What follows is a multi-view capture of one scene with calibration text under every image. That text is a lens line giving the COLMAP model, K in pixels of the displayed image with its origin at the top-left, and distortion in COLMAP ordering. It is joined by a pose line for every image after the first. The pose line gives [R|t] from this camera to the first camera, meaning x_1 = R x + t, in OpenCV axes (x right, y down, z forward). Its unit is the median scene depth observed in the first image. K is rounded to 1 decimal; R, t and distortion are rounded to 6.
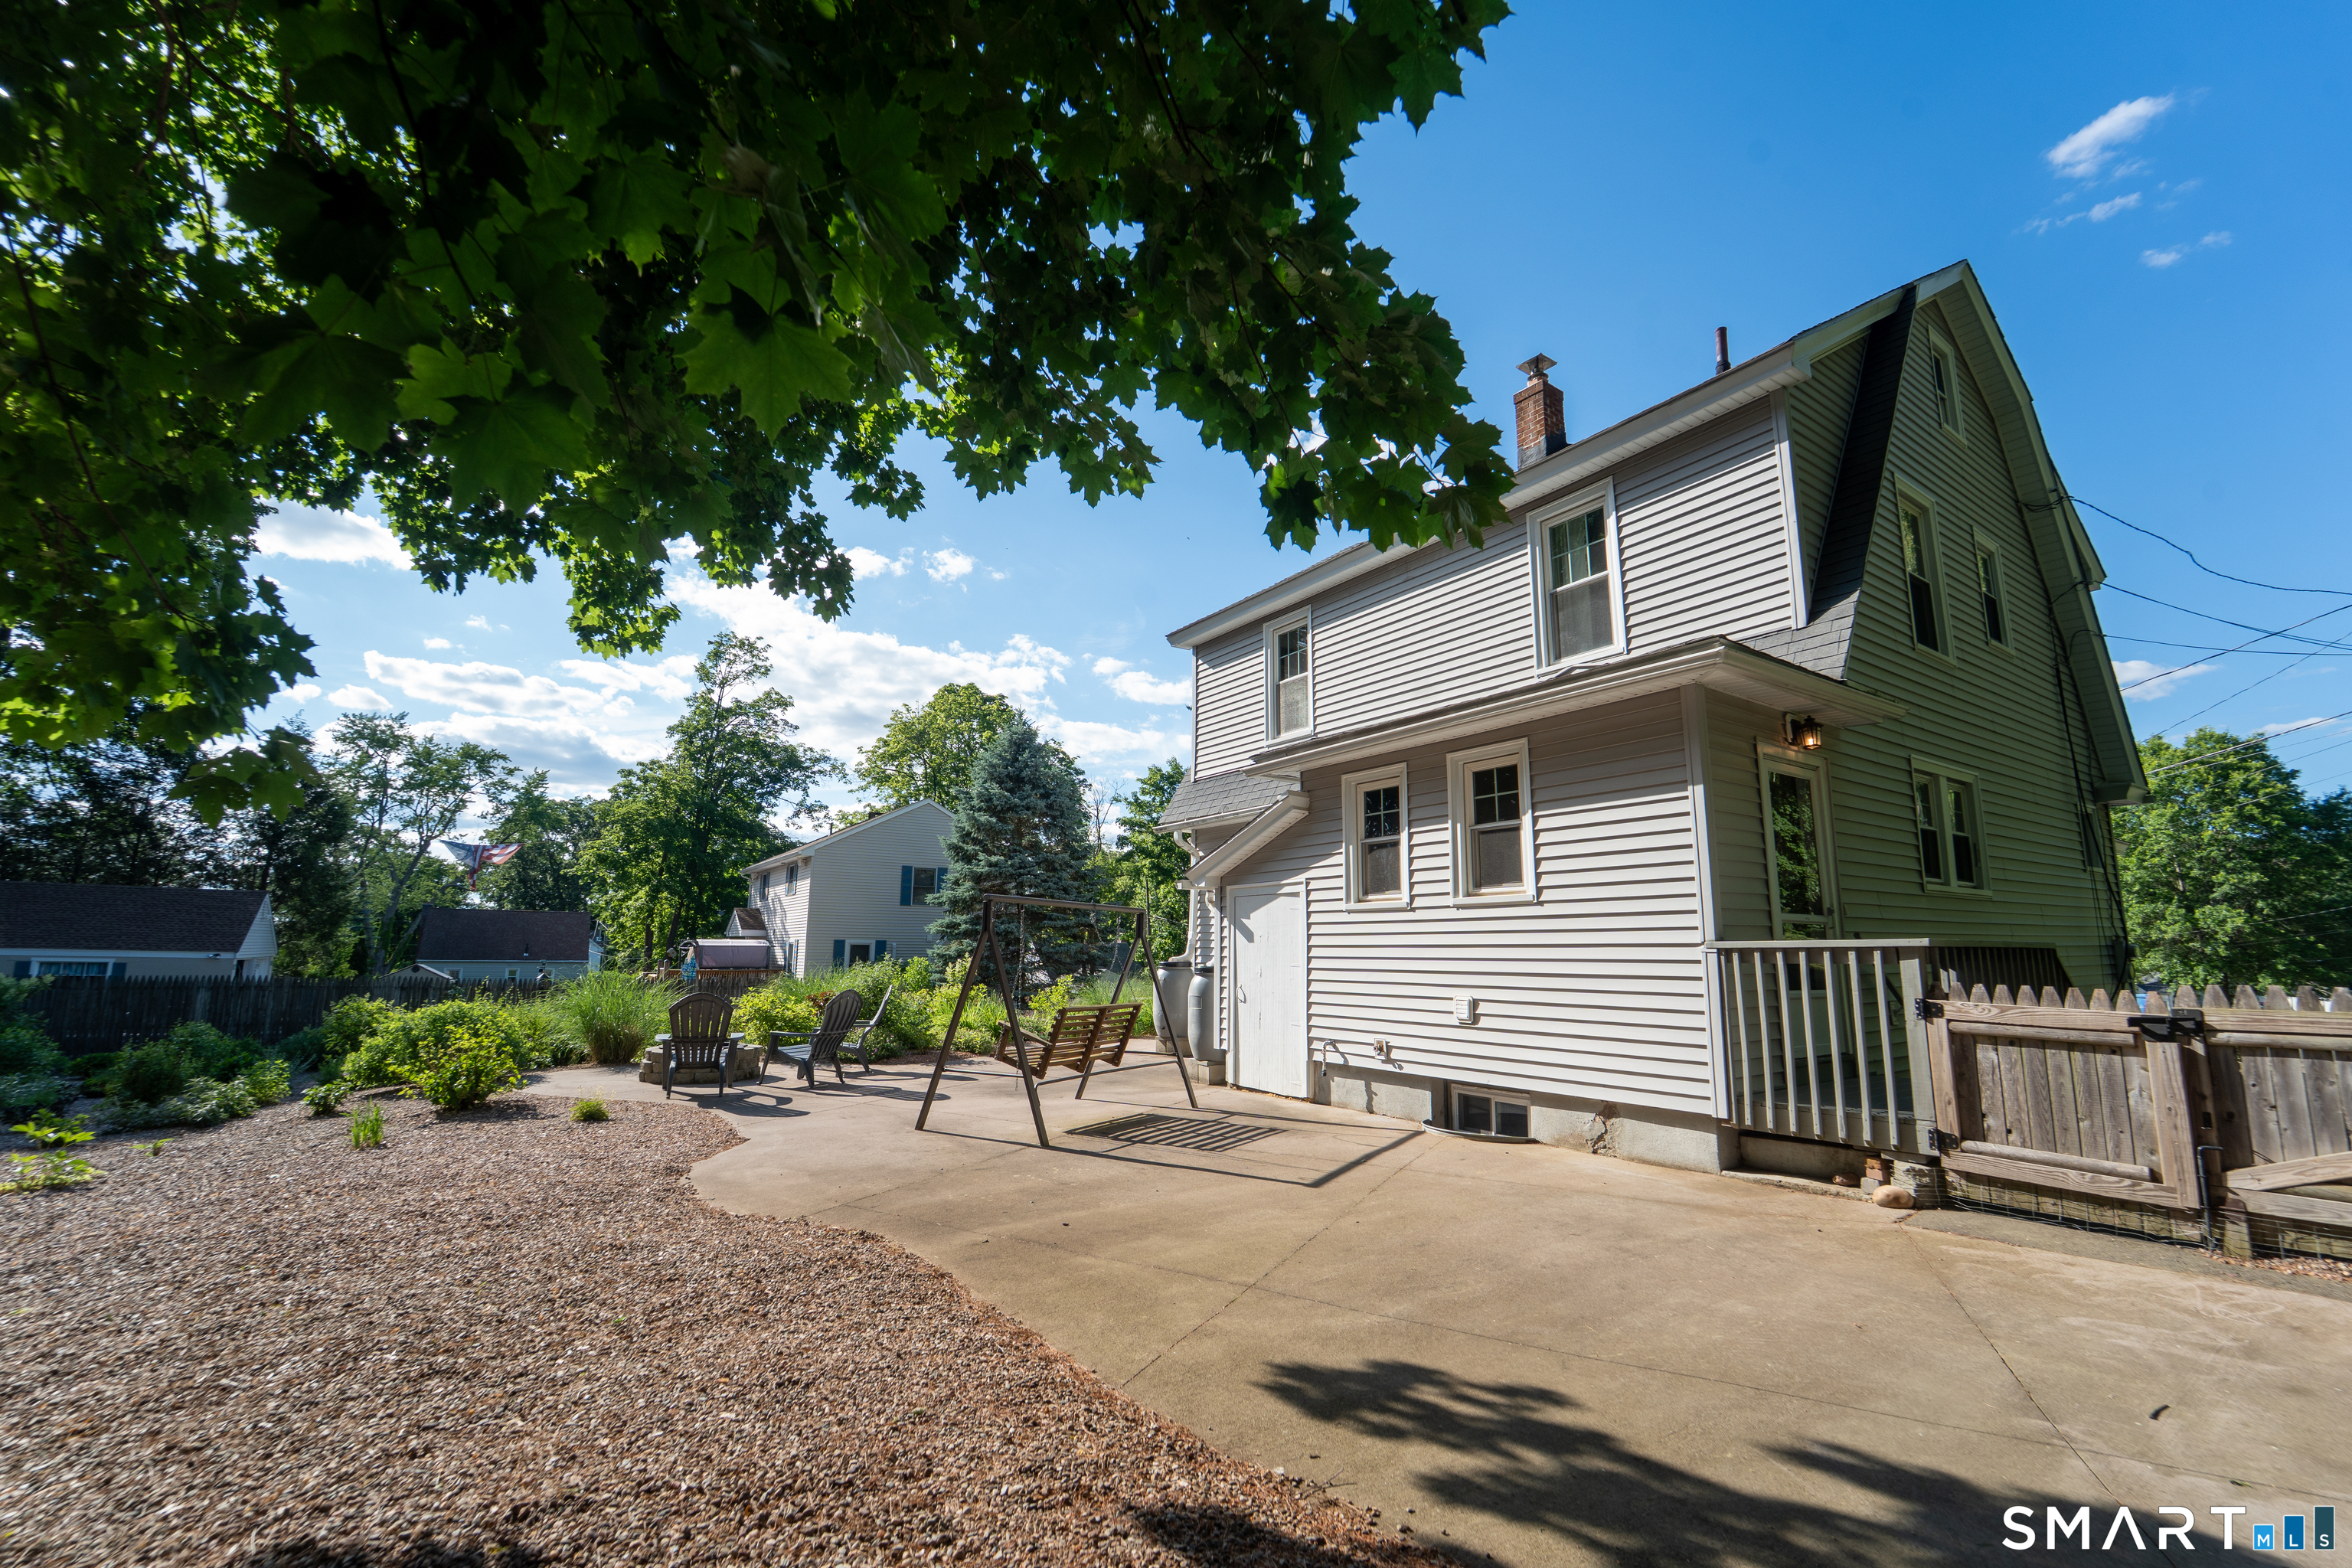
lens RADIAL K [[970.6, 0, 1193.0], [0, 970.6, 781.1], [0, 0, 1]] dist [-0.016615, -0.000663]
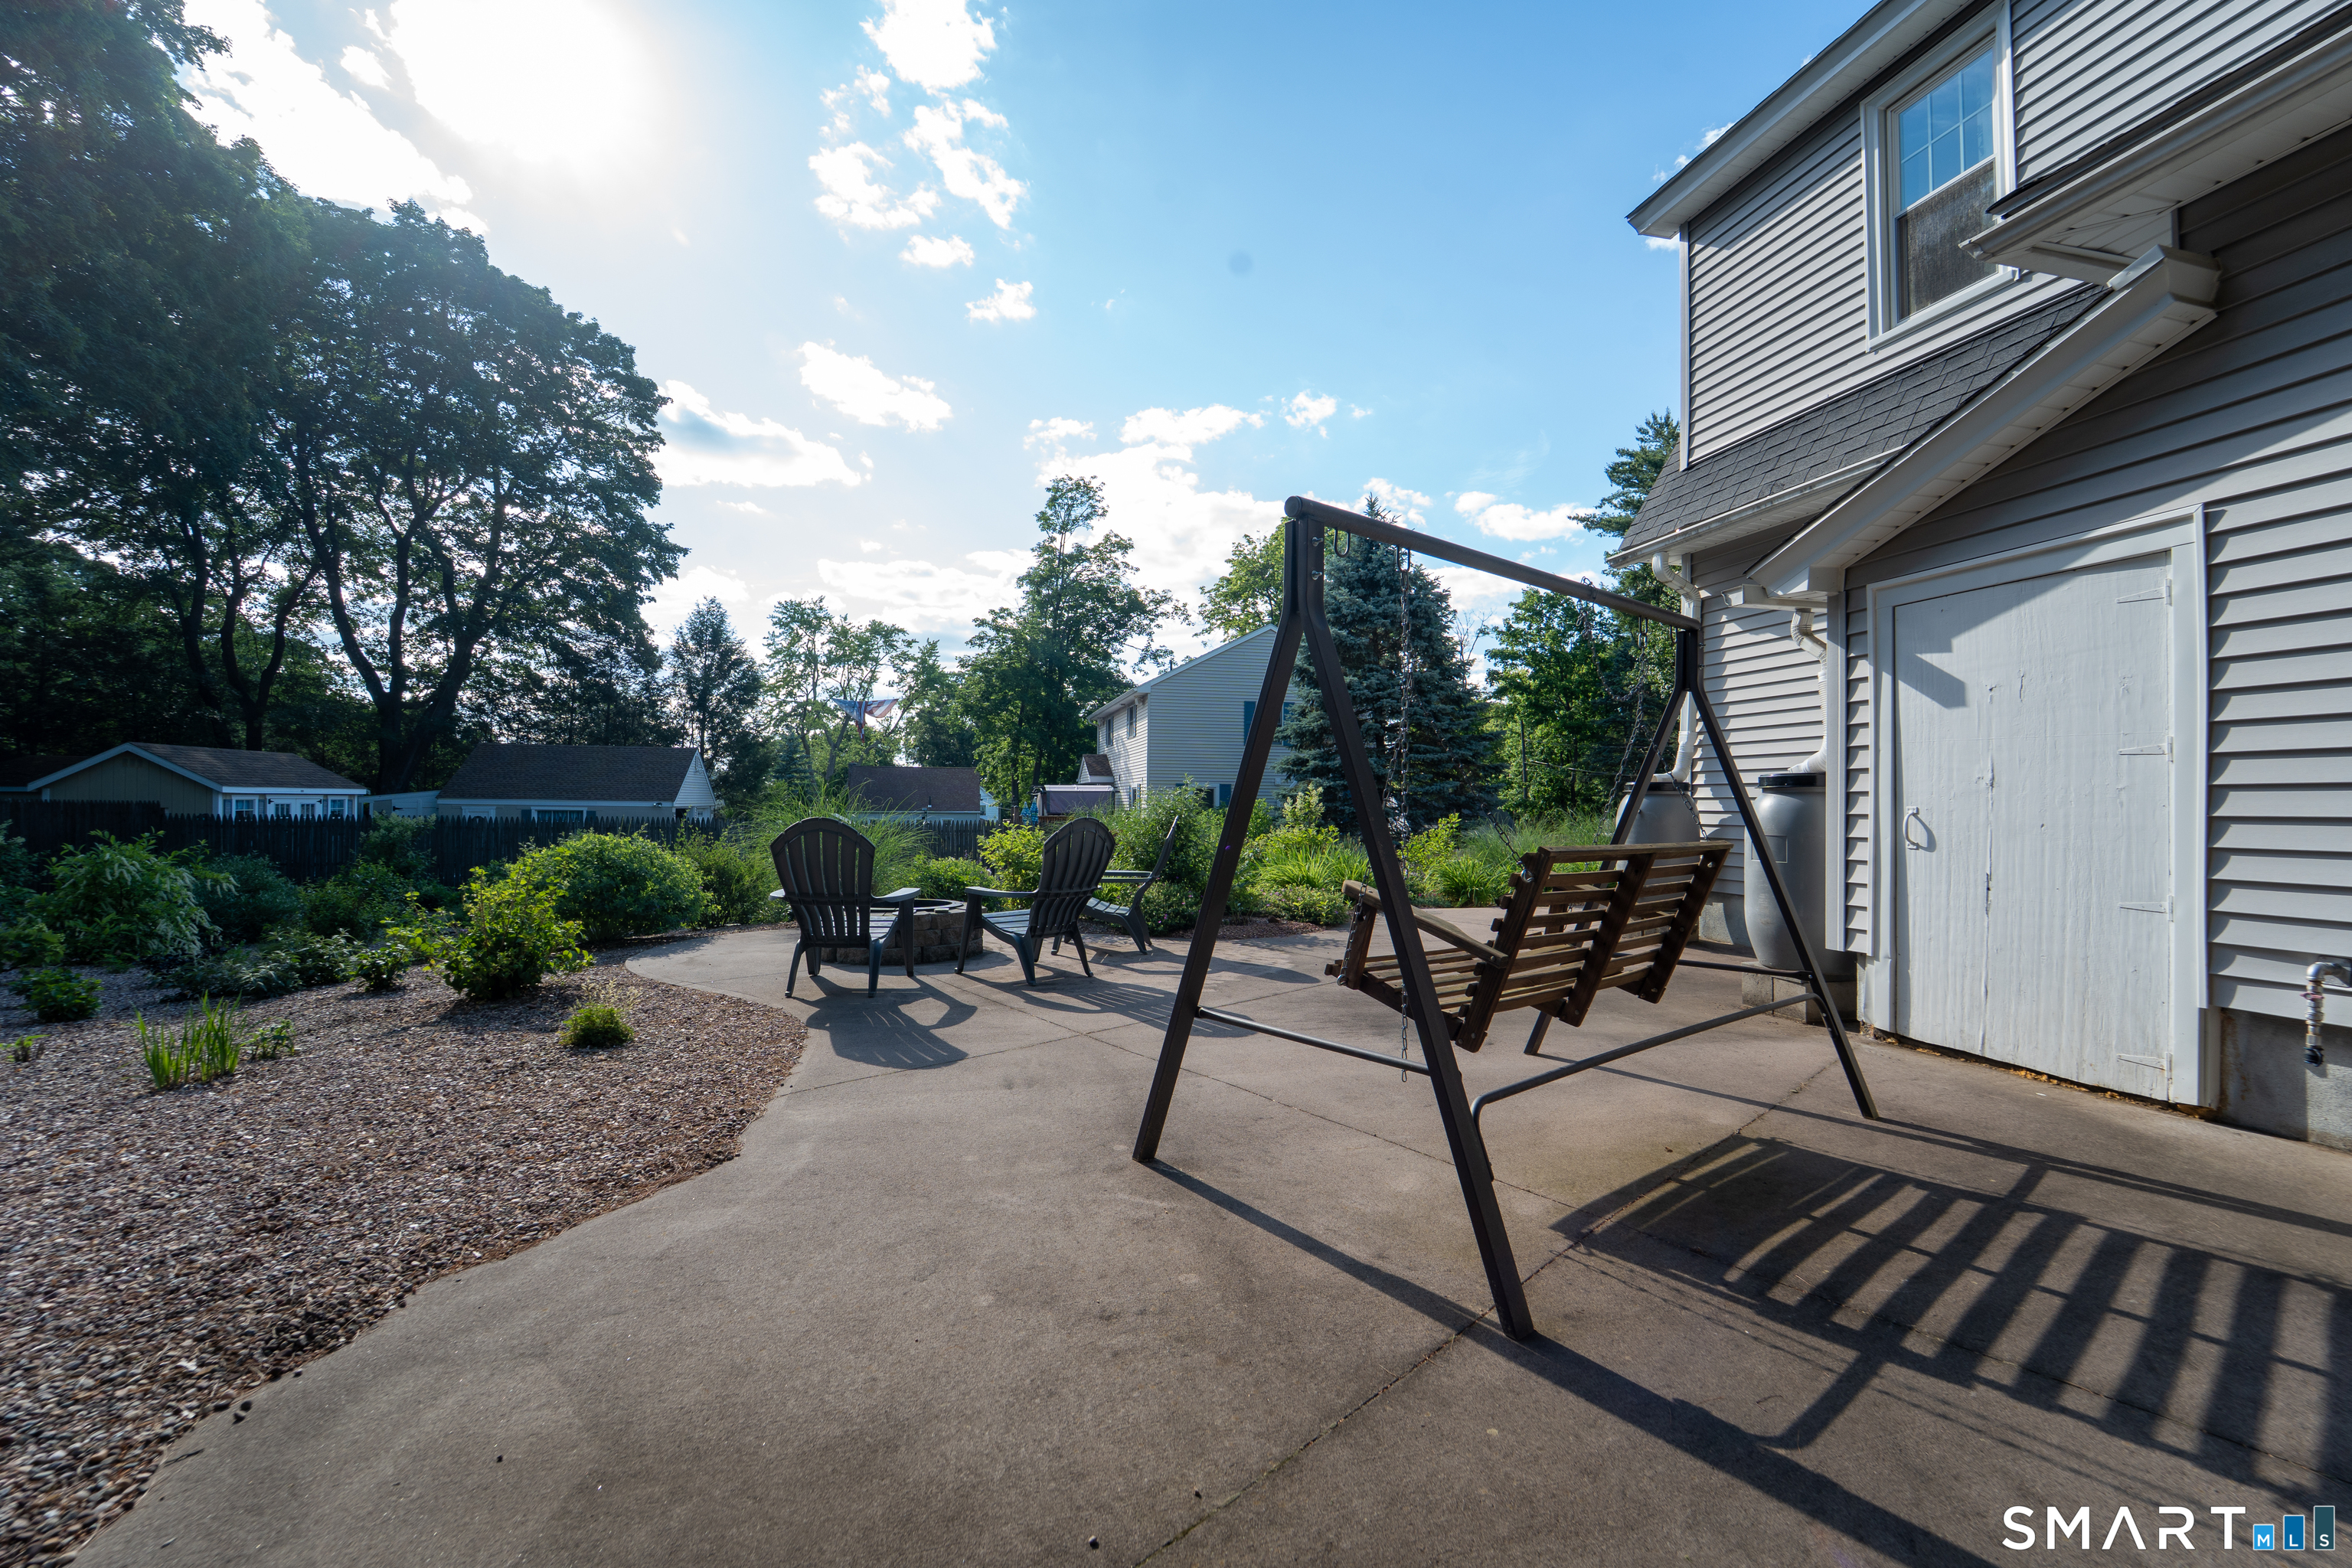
lens RADIAL K [[970.6, 0, 1184.8], [0, 970.6, 818.9], [0, 0, 1]] dist [-0.016615, -0.000663]
pose [[0.932144, 0.003530, -0.362070, -0.022286], [0.063916, 0.982646, 0.174130, 0.027914], [0.356401, -0.185456, 0.915743, 0.115408]]
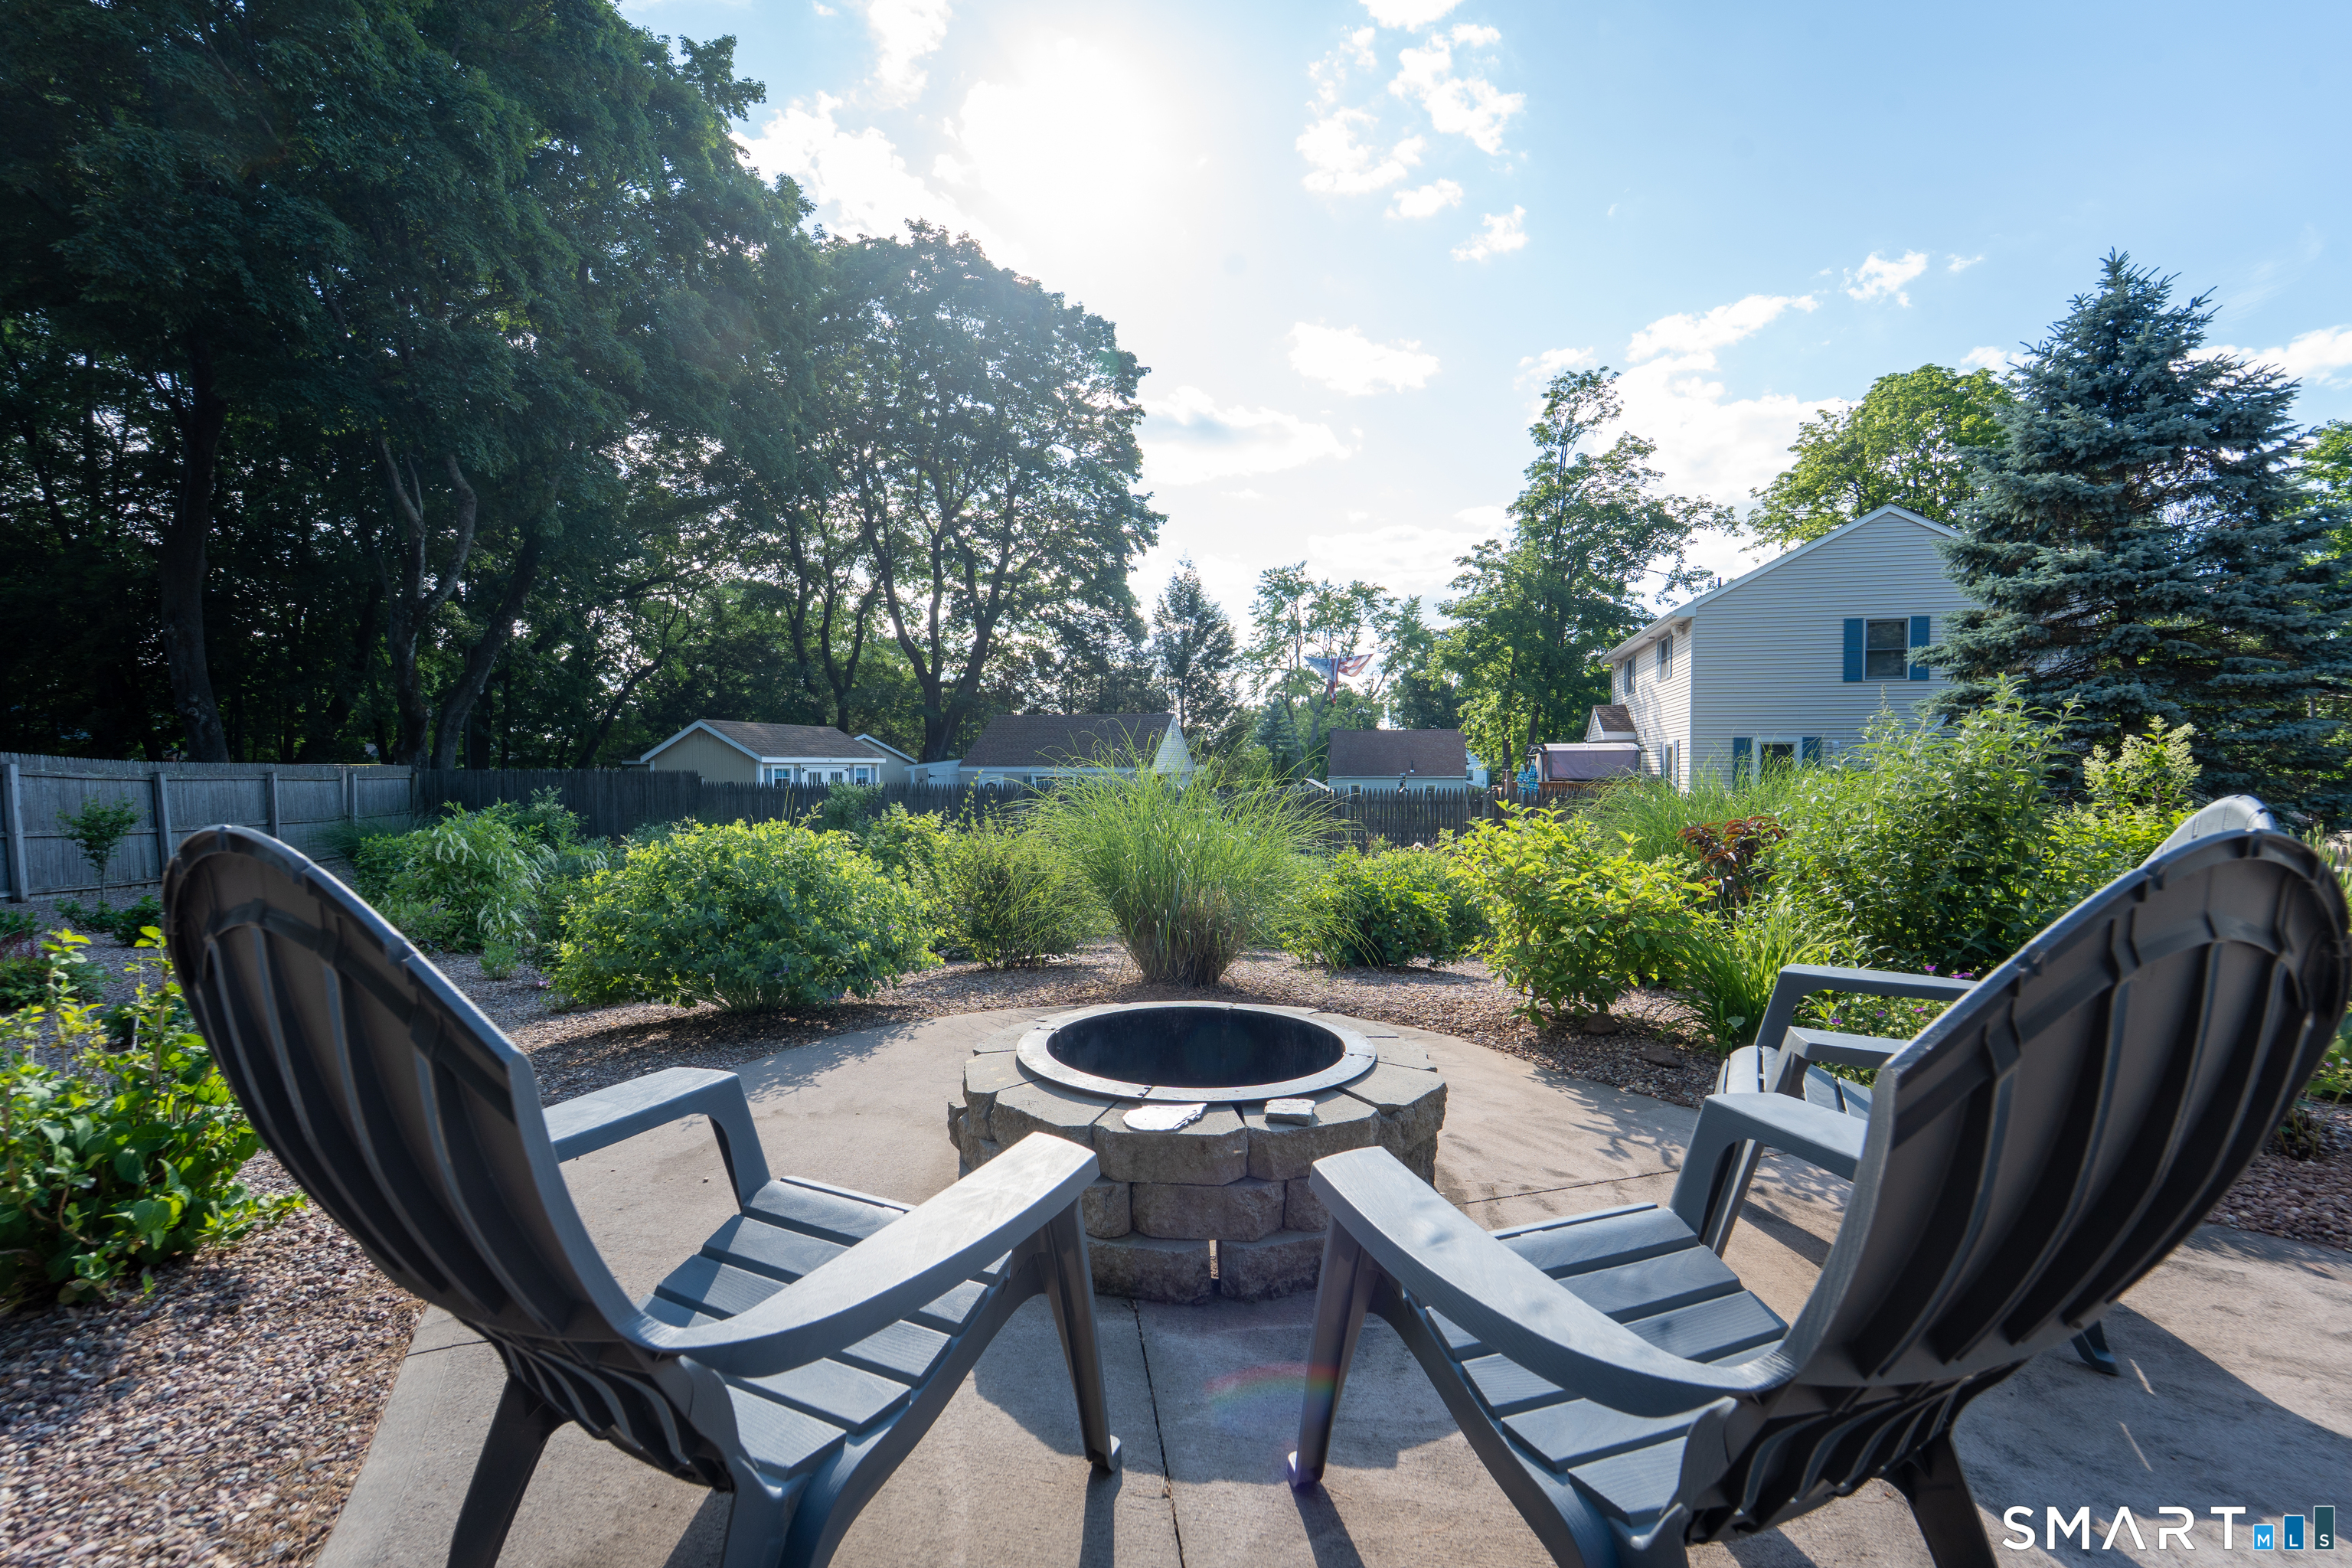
lens RADIAL K [[970.6, 0, 1173.5], [0, 970.6, 799.0], [0, 0, 1]] dist [-0.016615, -0.000663]
pose [[0.642109, 0.015517, -0.766456, -0.081857], [0.140089, 0.980585, 0.137214, 0.045032], [0.753705, -0.195478, 0.627469, 0.213347]]
